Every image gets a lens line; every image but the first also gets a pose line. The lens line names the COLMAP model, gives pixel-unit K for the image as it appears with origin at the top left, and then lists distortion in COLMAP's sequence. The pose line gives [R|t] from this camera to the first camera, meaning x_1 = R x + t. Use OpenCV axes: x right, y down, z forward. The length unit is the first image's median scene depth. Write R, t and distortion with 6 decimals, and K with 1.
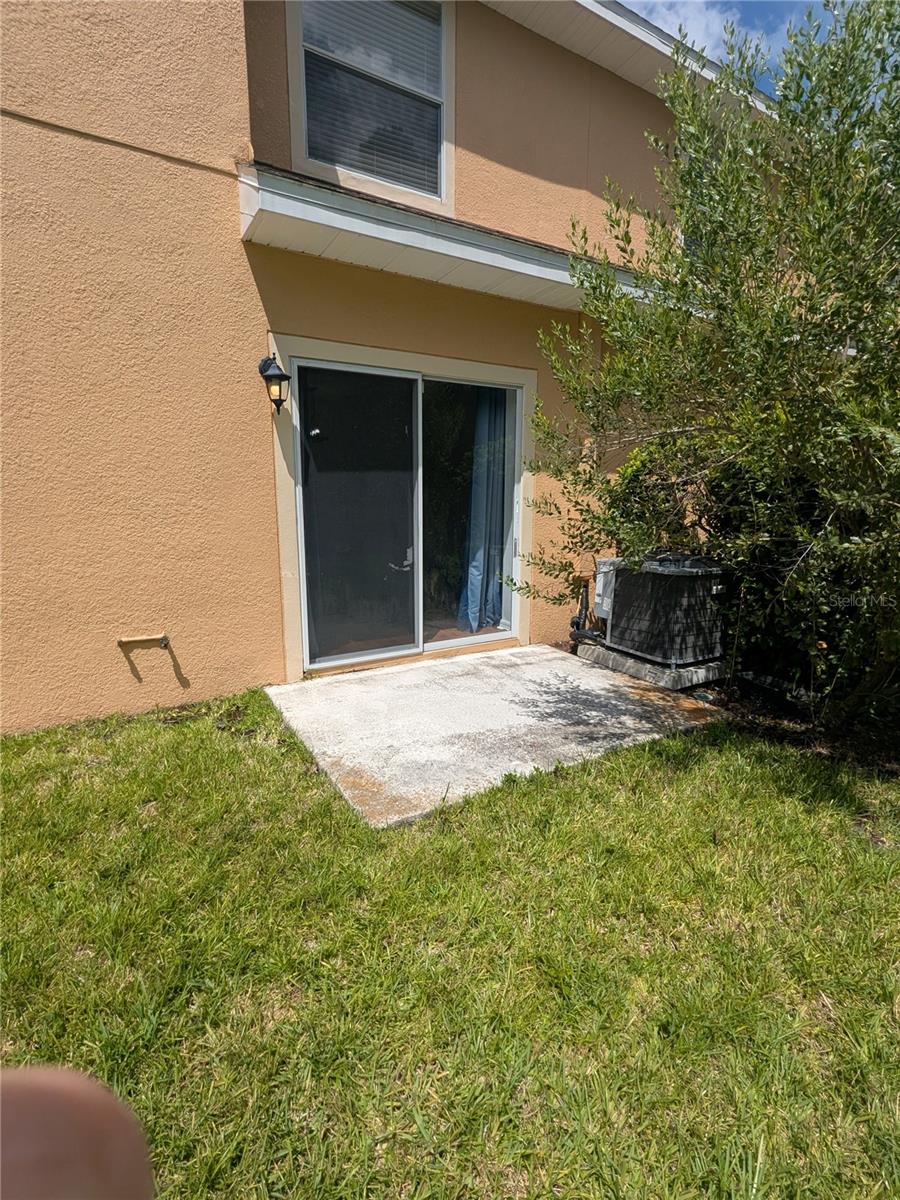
lens RADIAL K [[576.6, 0, 449.5], [0, 576.6, 592.3], [0, 0, 1]] dist [0.011330, -0.000569]
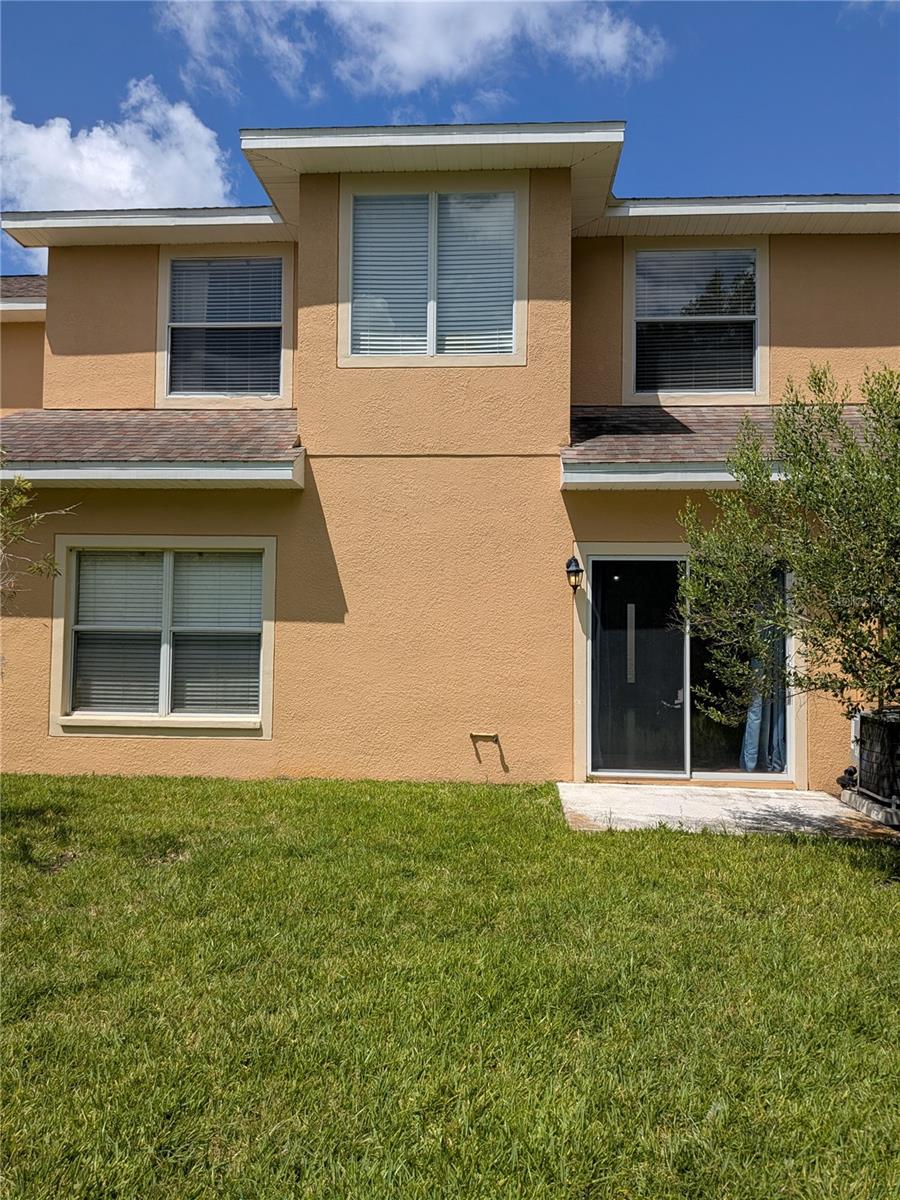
lens RADIAL K [[875.4, 0, 447.8], [0, 875.4, 599.6], [0, 0, 1]] dist [0.039007, -0.066021]
pose [[0.830338, -0.010128, -0.557168, 0.655982], [-0.104251, 0.979360, -0.173166, 0.129087], [0.547421, 0.201872, 0.812144, -0.971419]]
